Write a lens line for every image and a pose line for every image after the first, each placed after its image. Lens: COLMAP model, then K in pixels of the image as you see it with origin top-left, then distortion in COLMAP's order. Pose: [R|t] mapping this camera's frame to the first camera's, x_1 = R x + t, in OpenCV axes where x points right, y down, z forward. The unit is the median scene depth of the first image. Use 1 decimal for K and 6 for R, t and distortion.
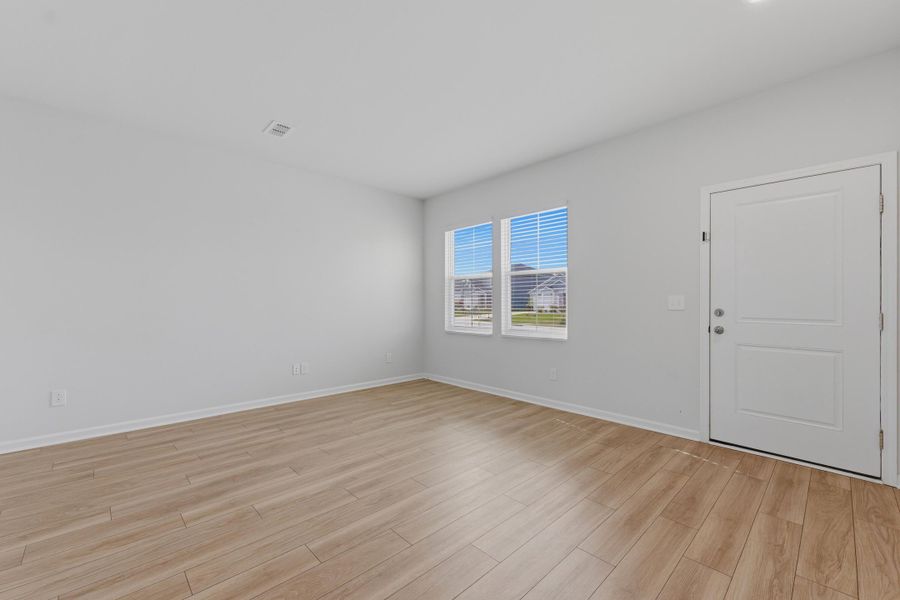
lens RADIAL K [[376.4, 0, 446.0], [0, 376.4, 298.0], [0, 0, 1]] dist [0.000201, 0.000055]
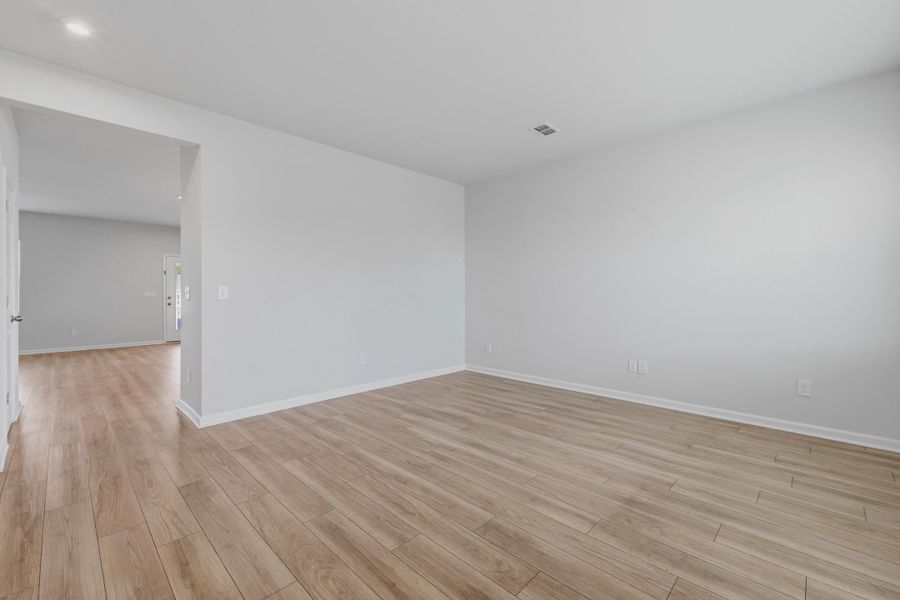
lens RADIAL K [[376.4, 0, 446.0], [0, 376.4, 298.0], [0, 0, 1]] dist [0.000201, 0.000055]
pose [[0.028309, 0.011922, -0.999528, 0.684167], [0.016706, 0.999784, 0.012398, 0.011525], [0.999460, -0.017049, 0.028104, 0.757656]]
